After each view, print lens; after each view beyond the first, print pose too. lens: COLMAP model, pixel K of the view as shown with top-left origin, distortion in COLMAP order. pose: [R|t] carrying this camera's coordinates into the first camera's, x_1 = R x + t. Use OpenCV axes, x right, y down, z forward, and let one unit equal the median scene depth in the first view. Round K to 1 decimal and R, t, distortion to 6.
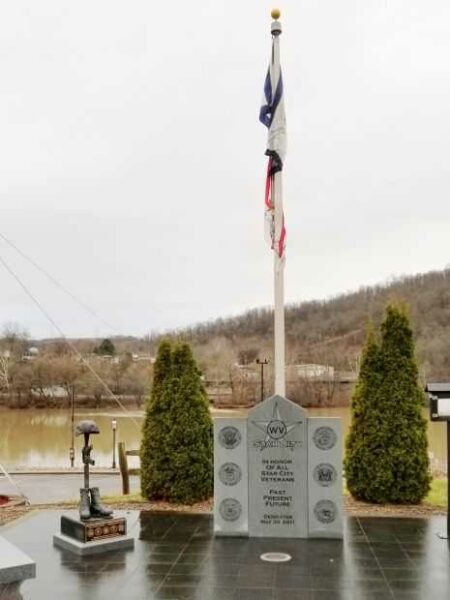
lens RADIAL K [[698.5, 0, 225.0], [0, 698.5, 300.0], [0, 0, 1]] dist [0.066195, -0.076329]
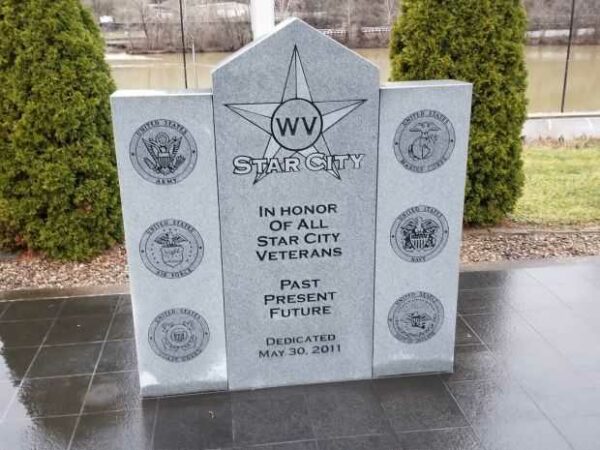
lens RADIAL K [[698.5, 0, 299.8], [0, 698.5, 256.8], [0, 0, 1]] dist [0.066195, -0.076329]
pose [[0.976541, -0.080972, 0.199528, -0.000588], [-0.011003, 0.906633, 0.421777, 0.077235], [-0.215050, -0.414078, 0.884473, 0.526984]]
